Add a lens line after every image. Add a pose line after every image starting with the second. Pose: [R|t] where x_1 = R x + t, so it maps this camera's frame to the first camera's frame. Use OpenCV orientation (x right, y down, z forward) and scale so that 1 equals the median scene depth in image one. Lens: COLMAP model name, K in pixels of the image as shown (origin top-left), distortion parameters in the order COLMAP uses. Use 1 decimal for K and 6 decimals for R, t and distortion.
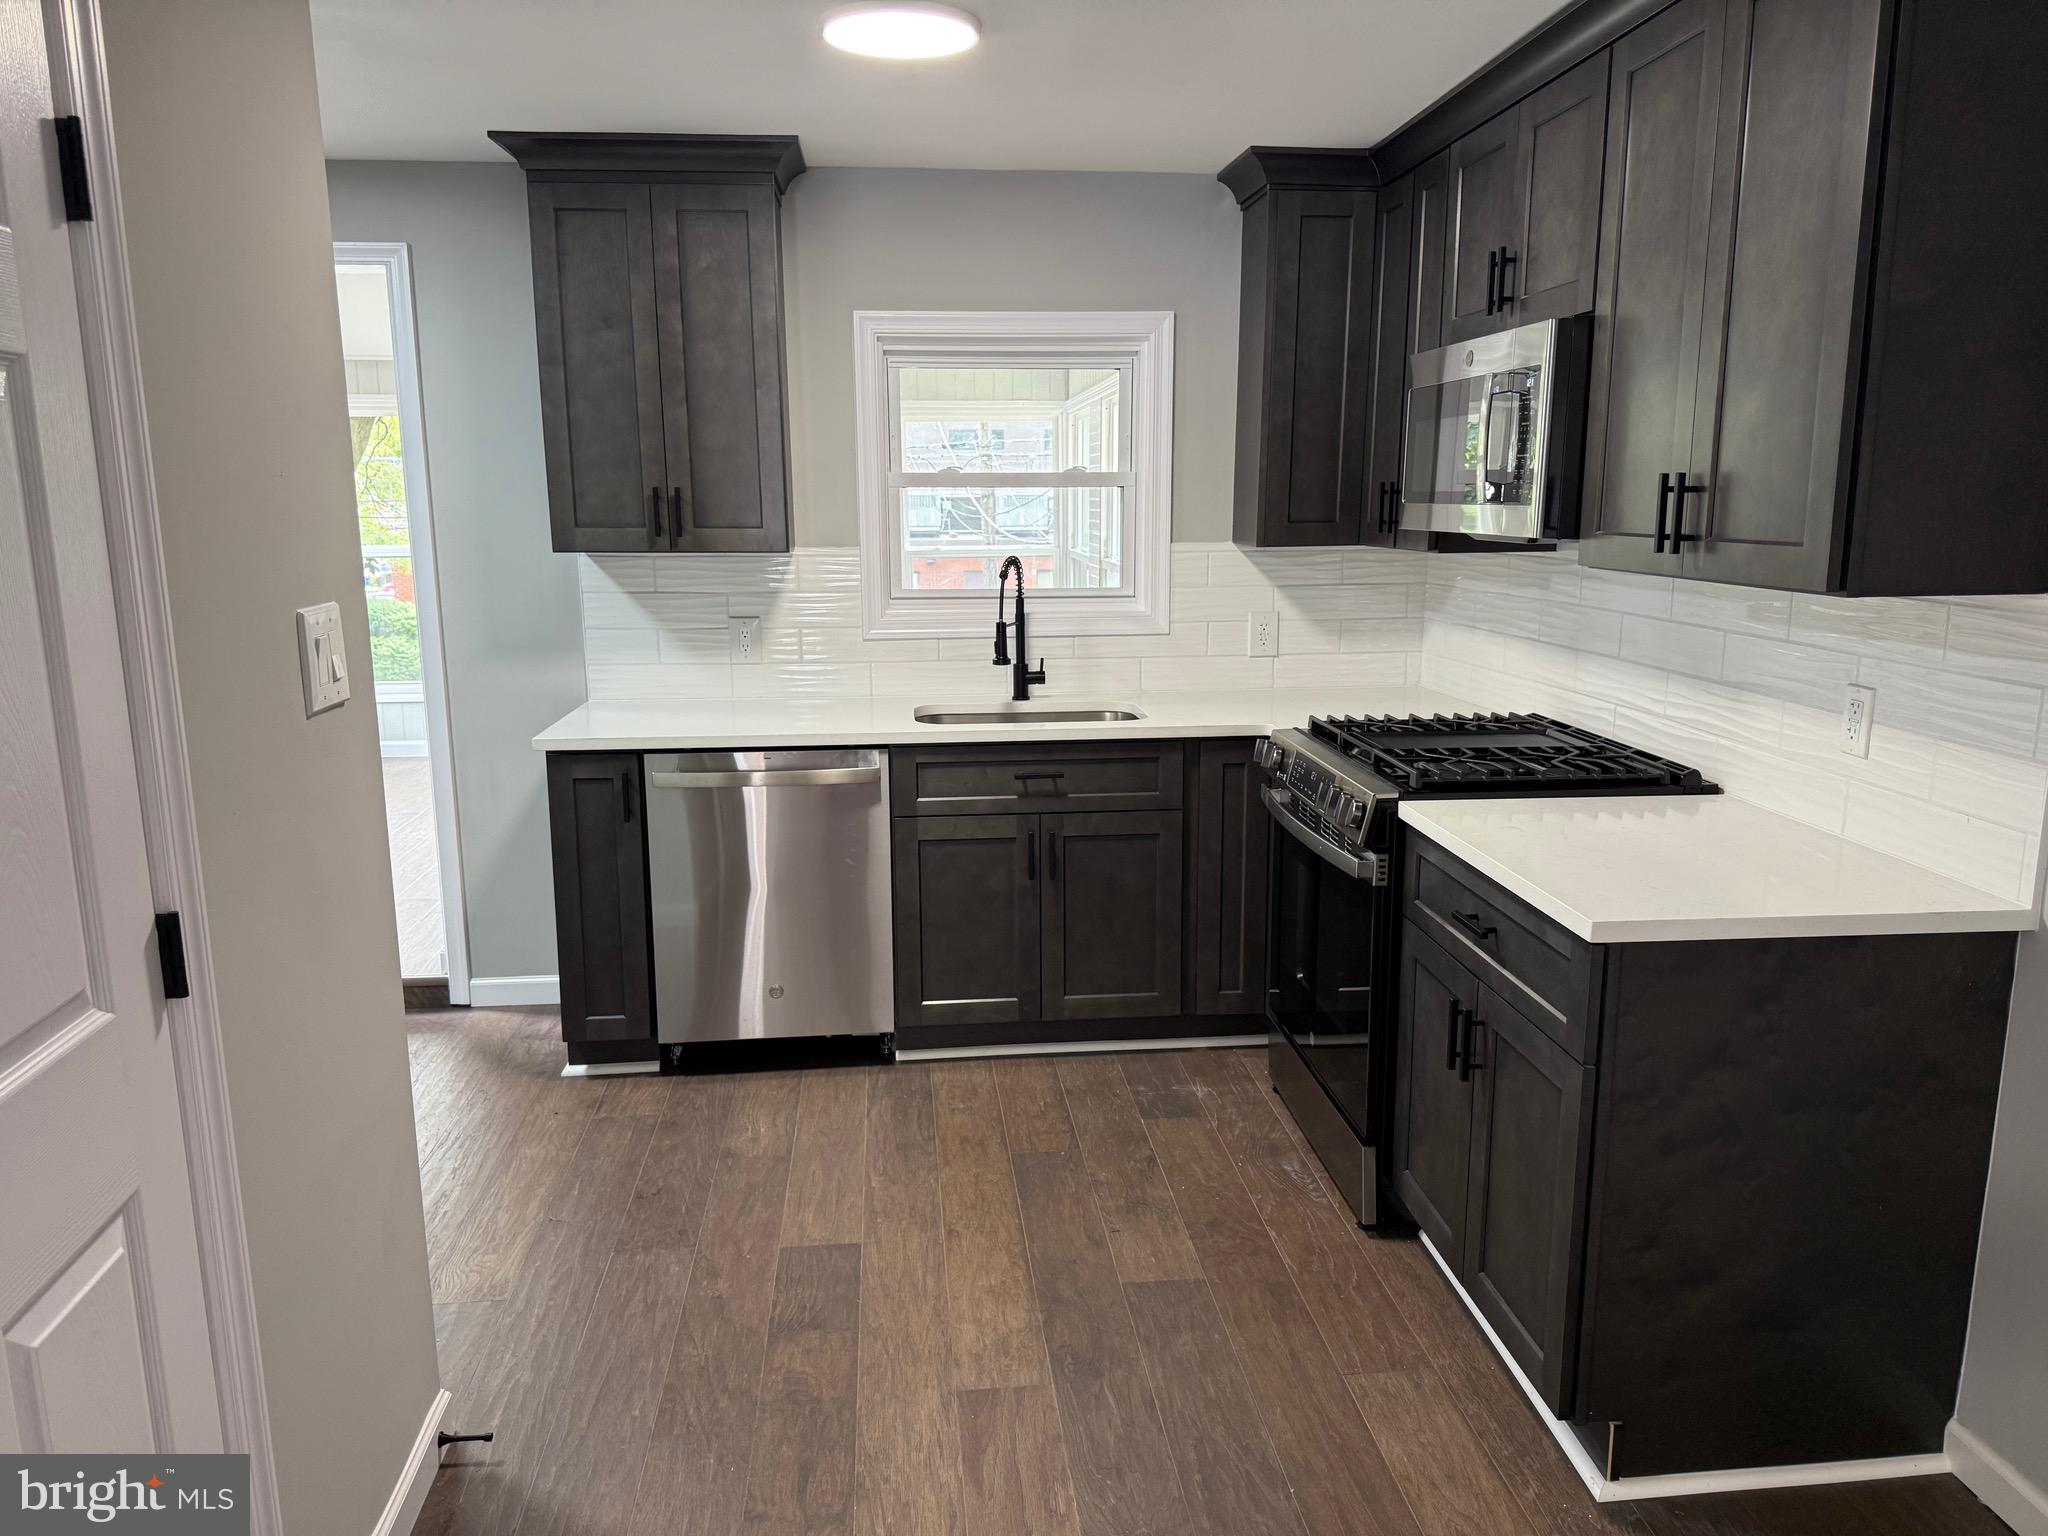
lens RADIAL K [[1436.5, 0, 1024.7], [0, 1436.5, 766.1], [0, 0, 1]] dist [0.002236, 0.000201]
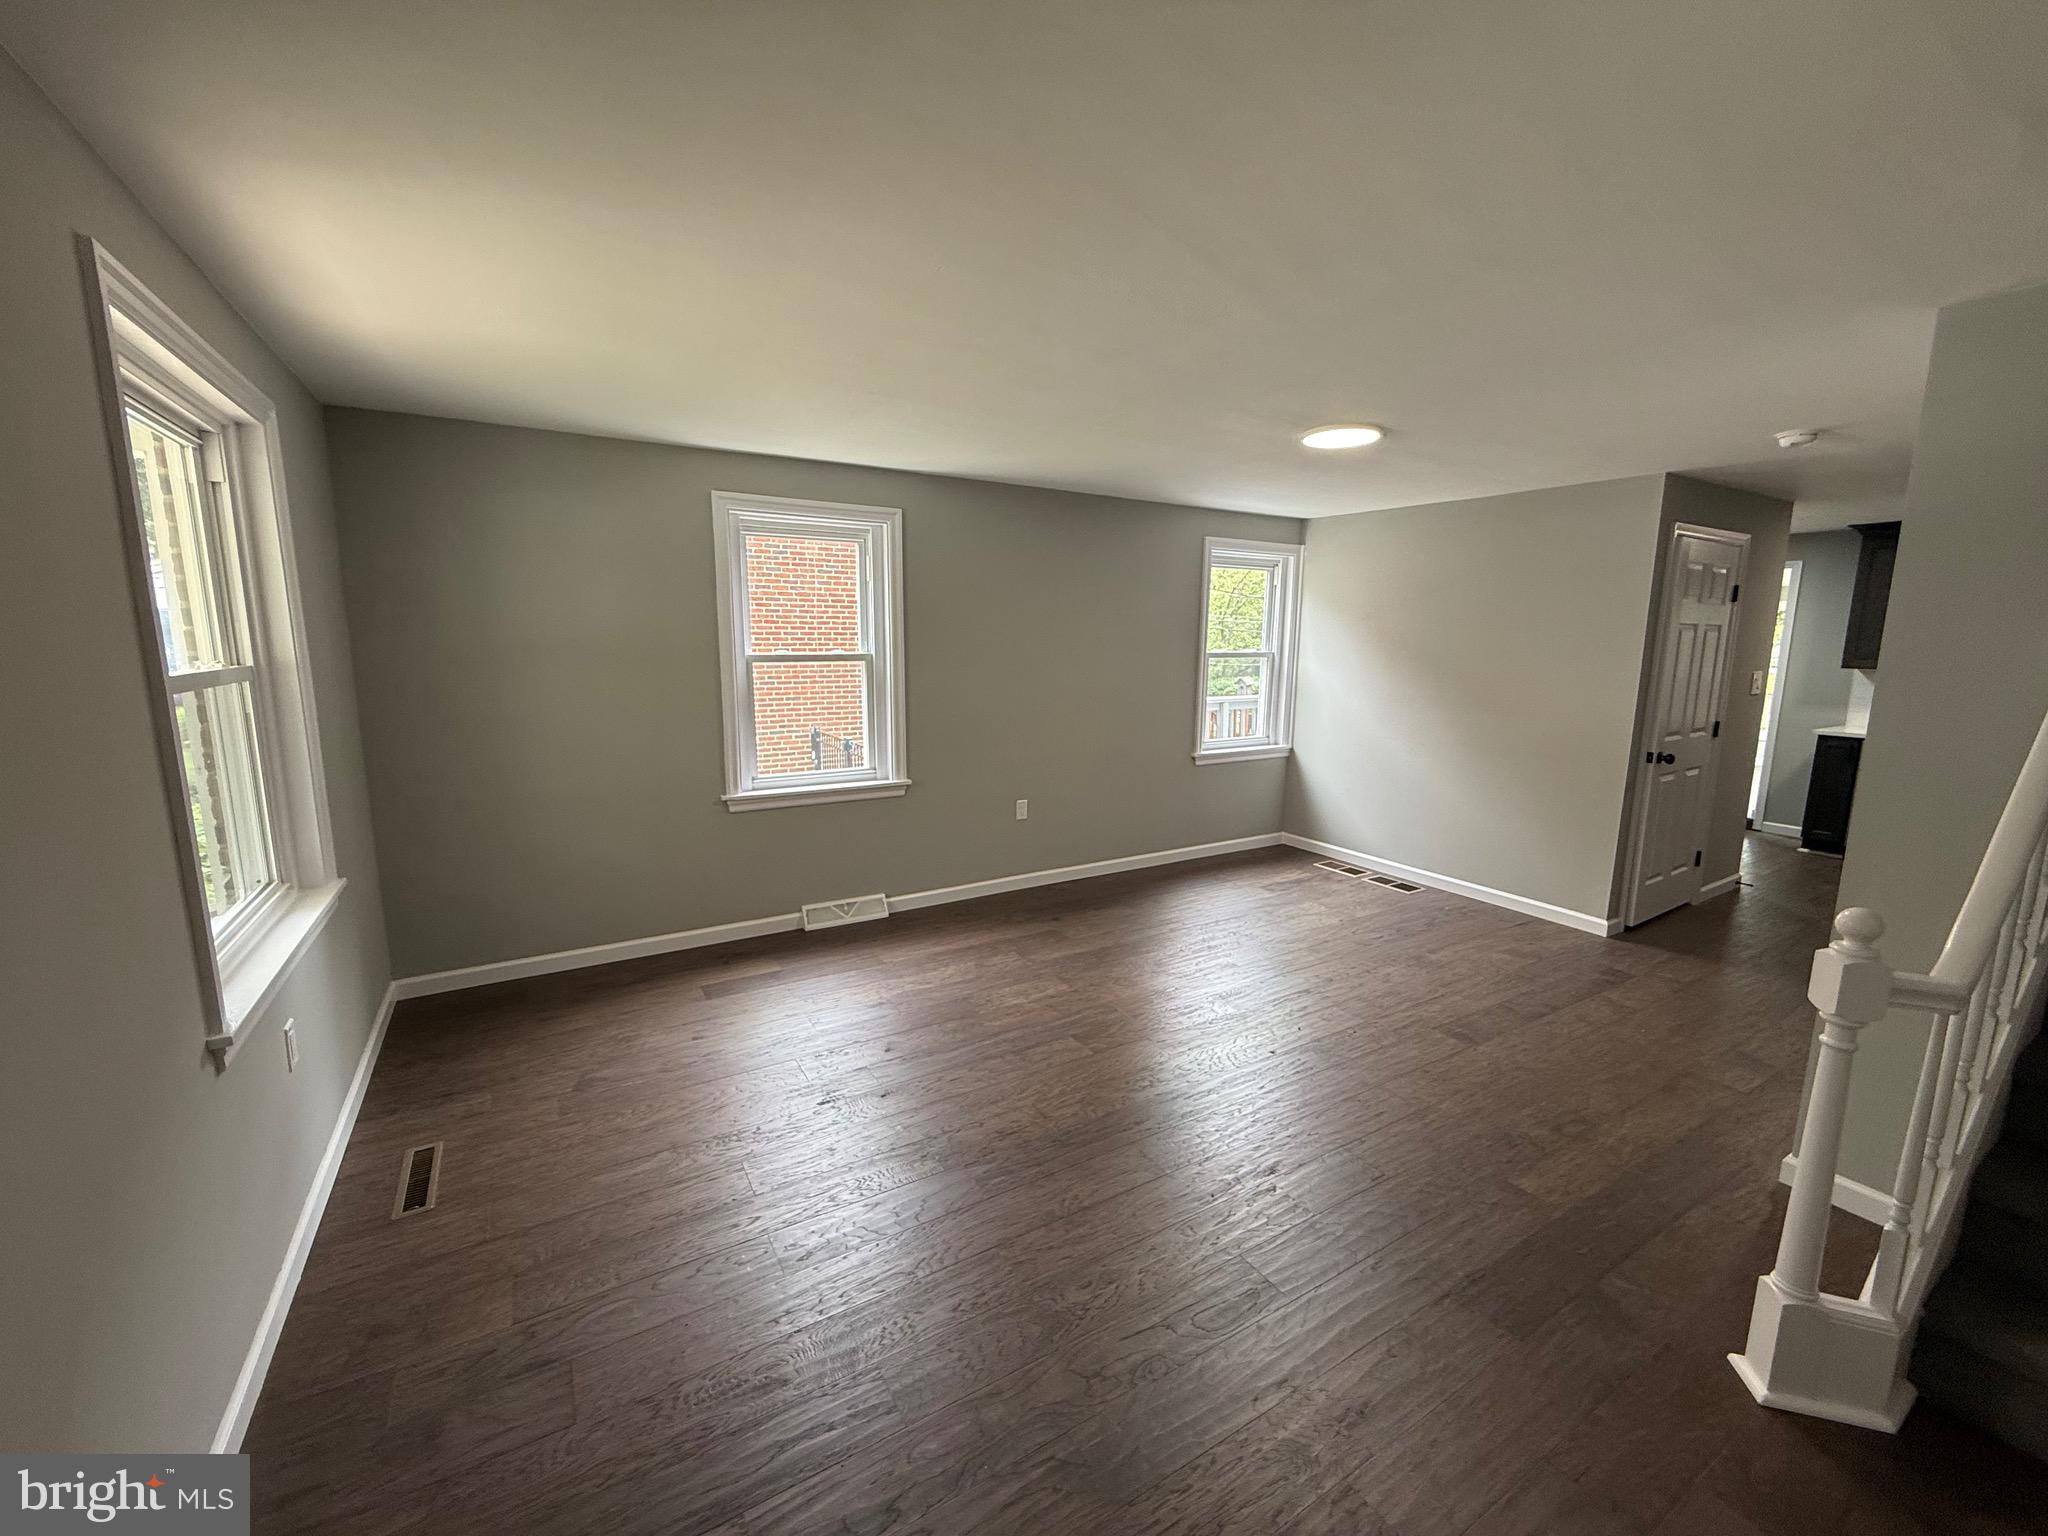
lens RADIAL K [[821.5, 0, 1021.7], [0, 821.5, 762.7], [0, 0, 1]] dist [-0.000581, -0.000090]
pose [[0.441575, 0.145593, -0.885333, 0.386510], [-0.178153, 0.981327, 0.072522, 0.190148], [0.879359, 0.125701, 0.459267, -1.044008]]
